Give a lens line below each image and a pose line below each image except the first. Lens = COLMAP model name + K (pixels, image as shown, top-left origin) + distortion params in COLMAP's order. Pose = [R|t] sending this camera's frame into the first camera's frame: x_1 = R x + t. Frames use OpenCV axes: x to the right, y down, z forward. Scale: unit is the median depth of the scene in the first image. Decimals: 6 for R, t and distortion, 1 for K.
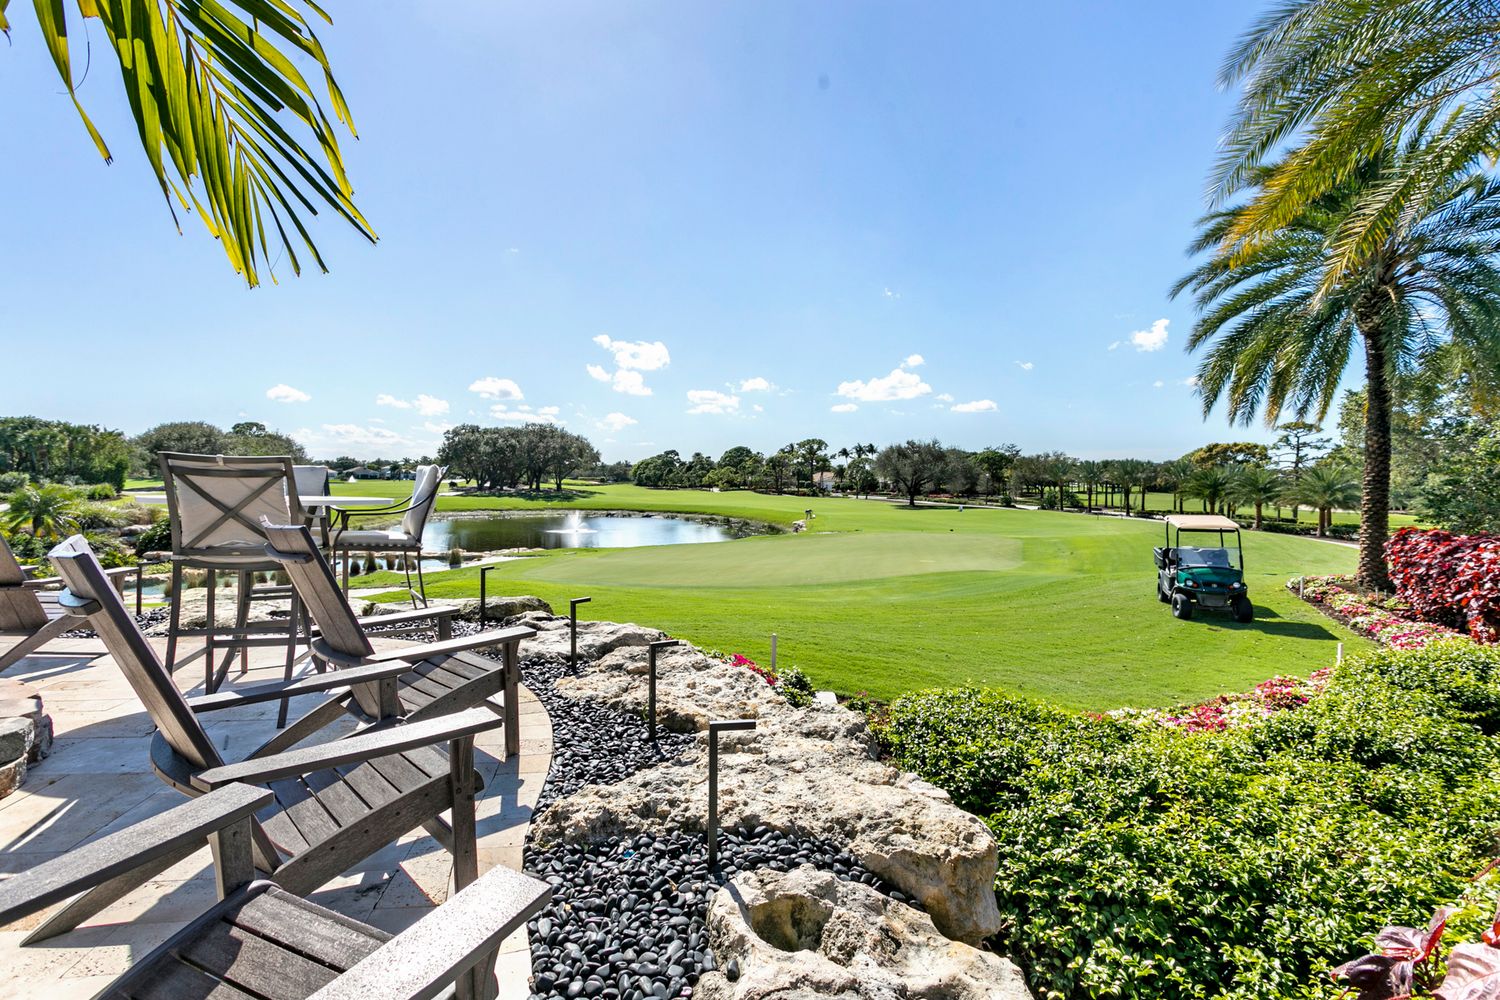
lens RADIAL K [[729.6, 0, 735.5], [0, 729.6, 501.9], [0, 0, 1]] dist [-0.000017, 0.000118]
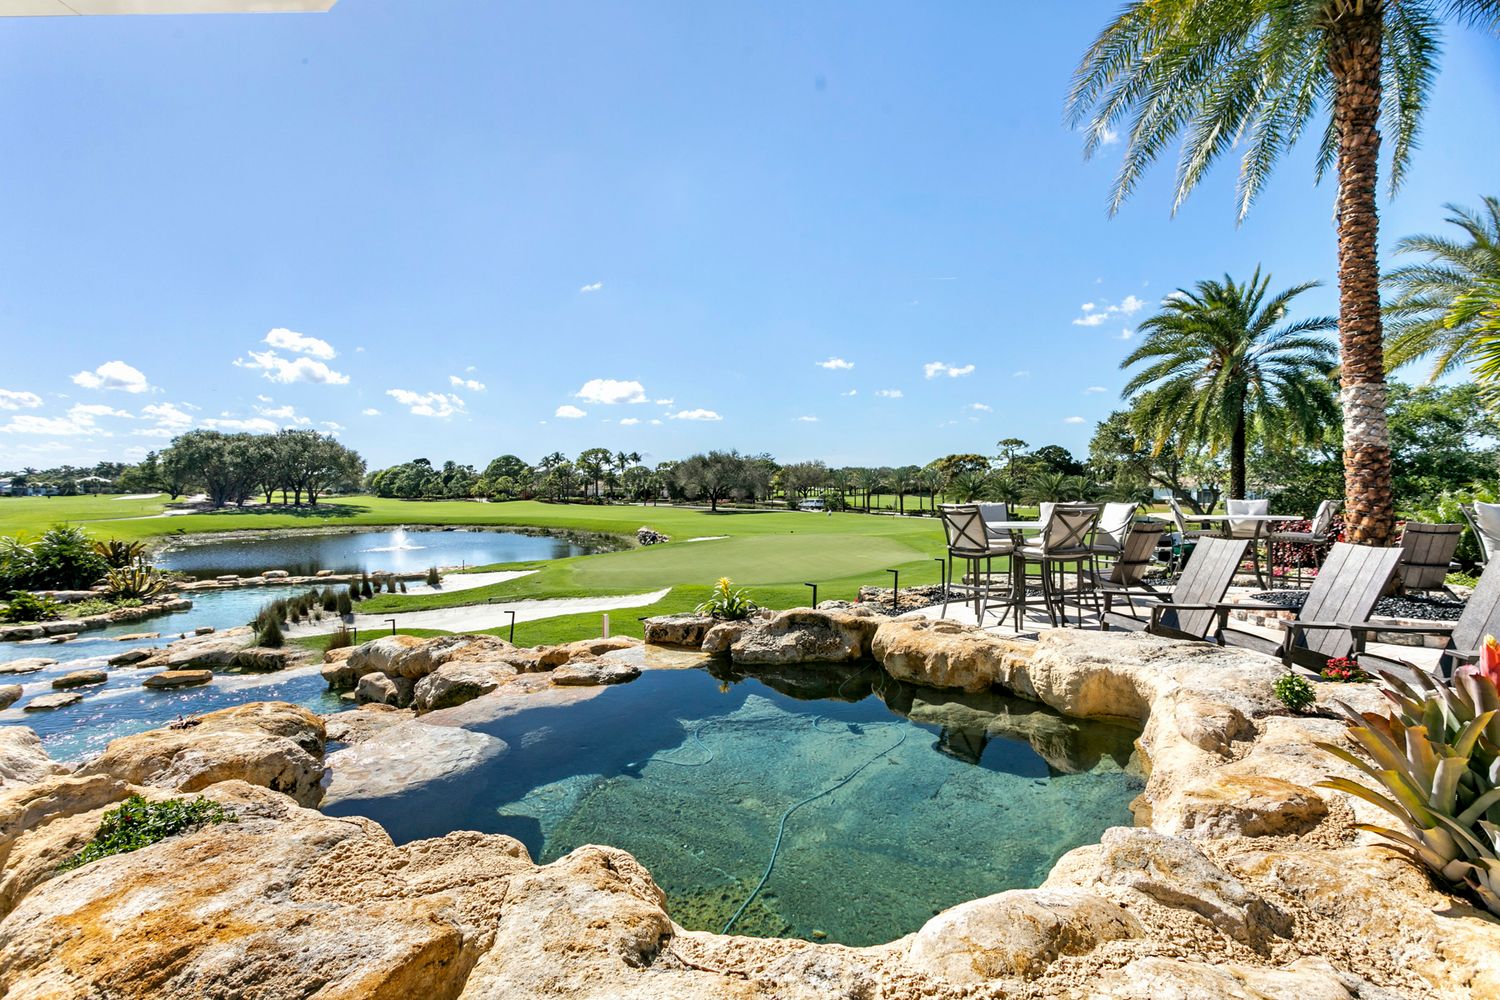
lens RADIAL K [[729.6, 0, 735.5], [0, 729.6, 501.9], [0, 0, 1]] dist [-0.000017, 0.000118]
pose [[0.930725, -0.022696, 0.365014, -0.105626], [0.025804, 0.999660, -0.003639, -0.003458], [-0.364808, 0.012806, 0.930995, -0.017604]]
